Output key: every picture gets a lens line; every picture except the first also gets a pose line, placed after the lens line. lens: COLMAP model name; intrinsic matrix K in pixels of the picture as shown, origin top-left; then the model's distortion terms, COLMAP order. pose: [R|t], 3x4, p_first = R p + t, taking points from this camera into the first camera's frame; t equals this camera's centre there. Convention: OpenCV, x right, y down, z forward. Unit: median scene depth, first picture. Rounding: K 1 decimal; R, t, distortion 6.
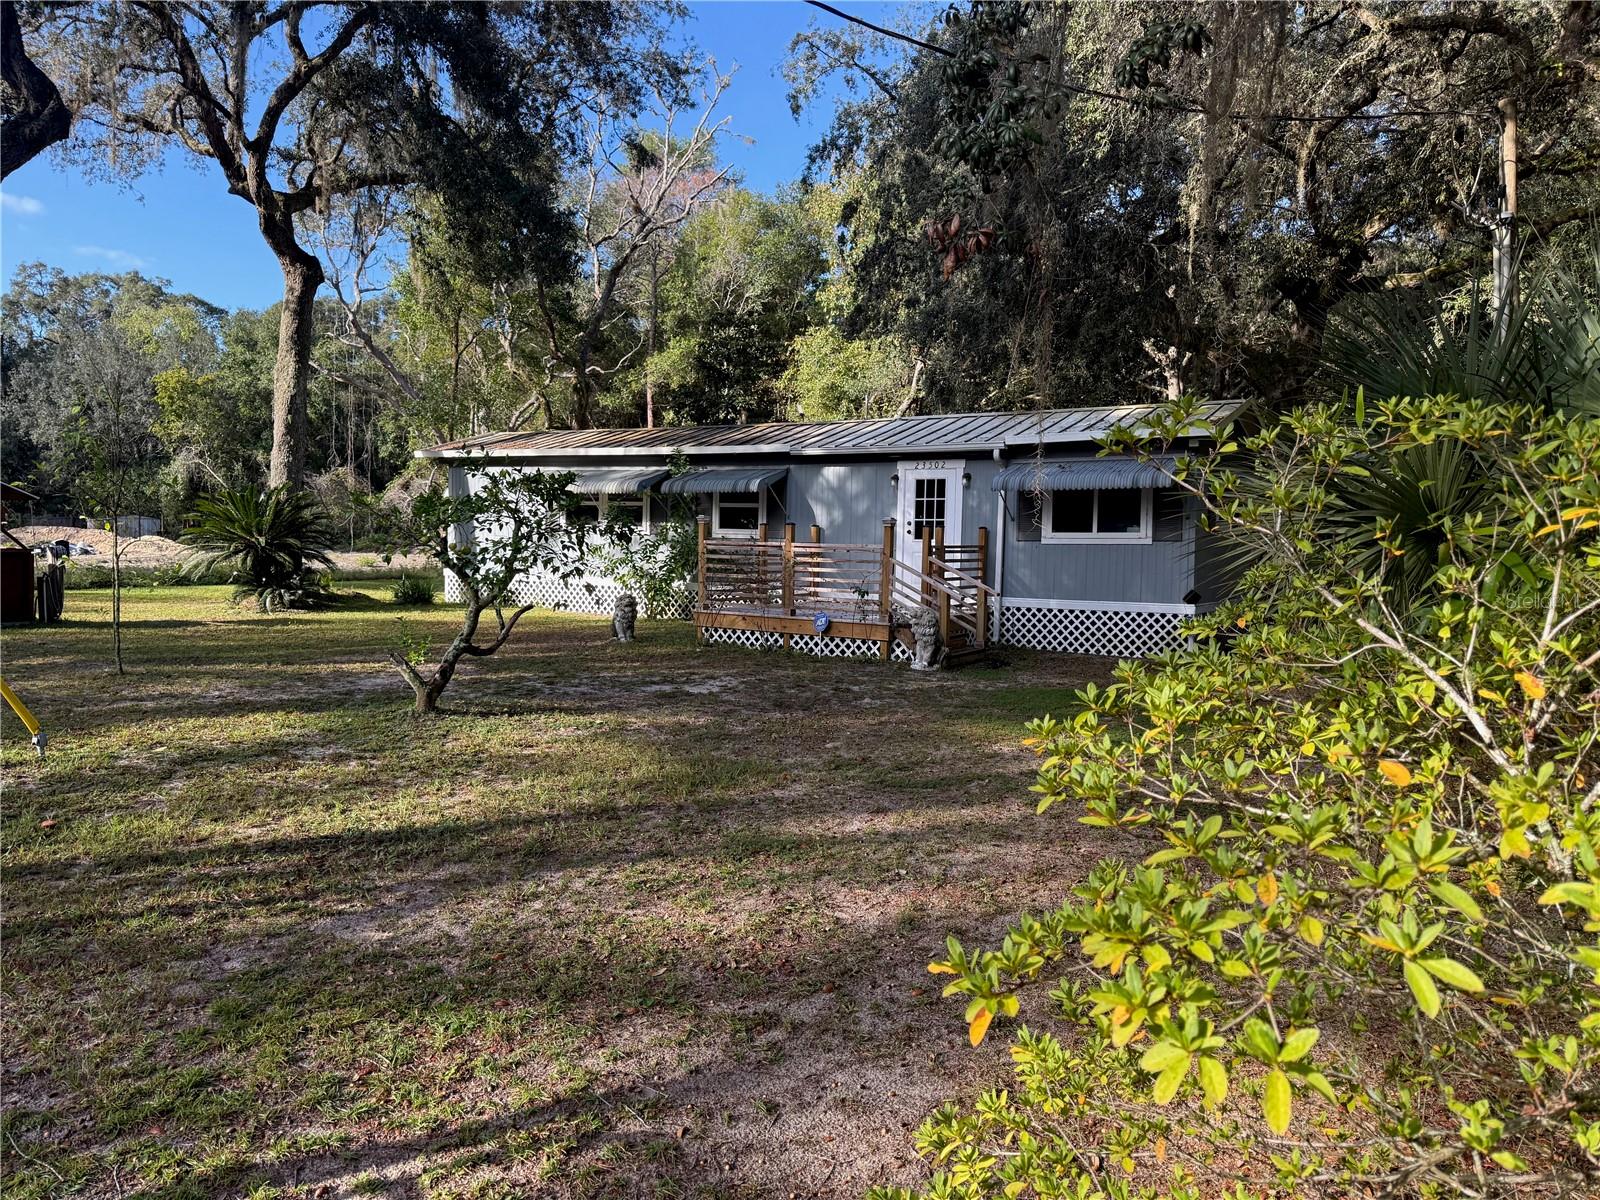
lens RADIAL K [[1121.0, 0, 800.0], [0, 1121.0, 600.0], [0, 0, 1]] dist [0.133151, -0.194796]
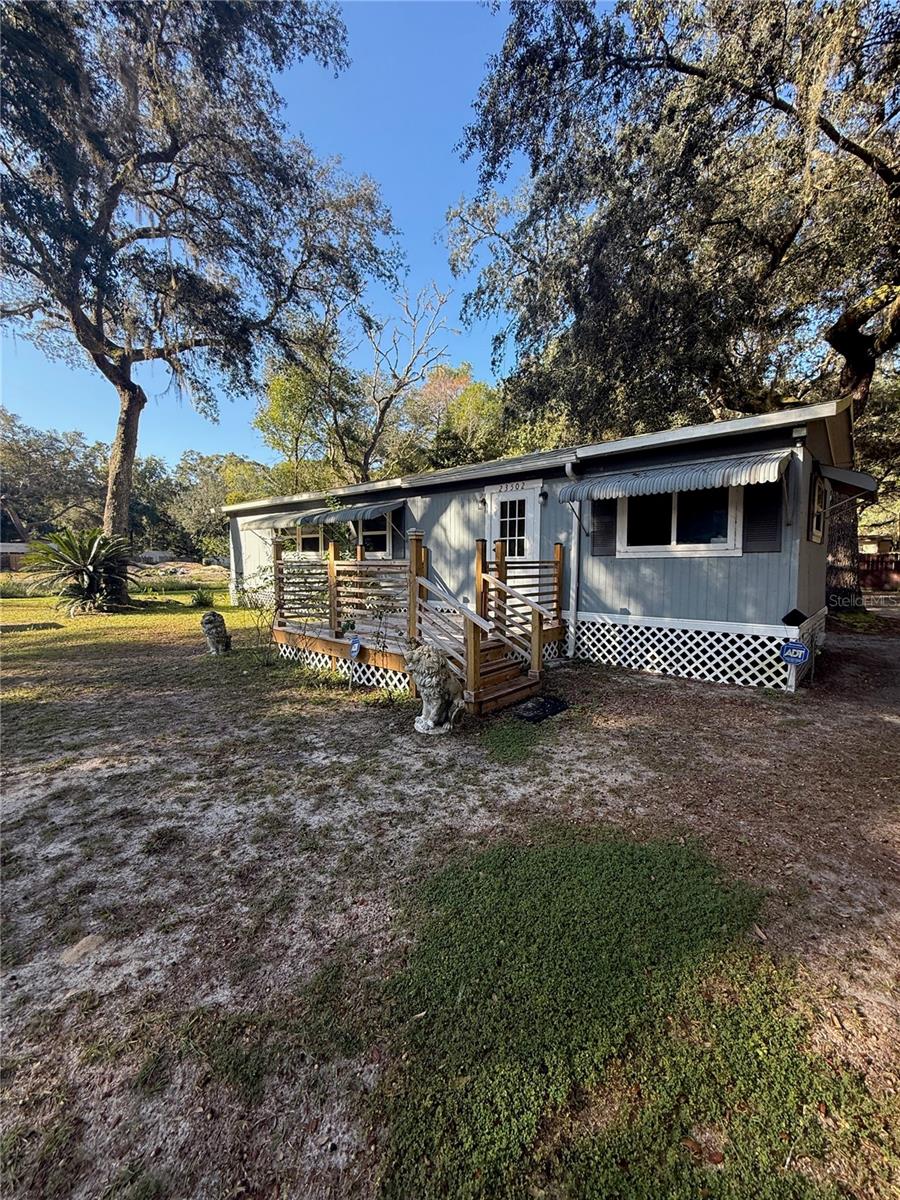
lens RADIAL K [[477.9, 0, 454.2], [0, 477.9, 596.8], [0, 0, 1]] dist [-0.000749, 0.000434]
pose [[0.985727, -0.005814, -0.168252, 0.142124], [0.008730, 0.999824, 0.016594, -0.023908], [0.168126, -0.017826, 0.985604, 0.554449]]
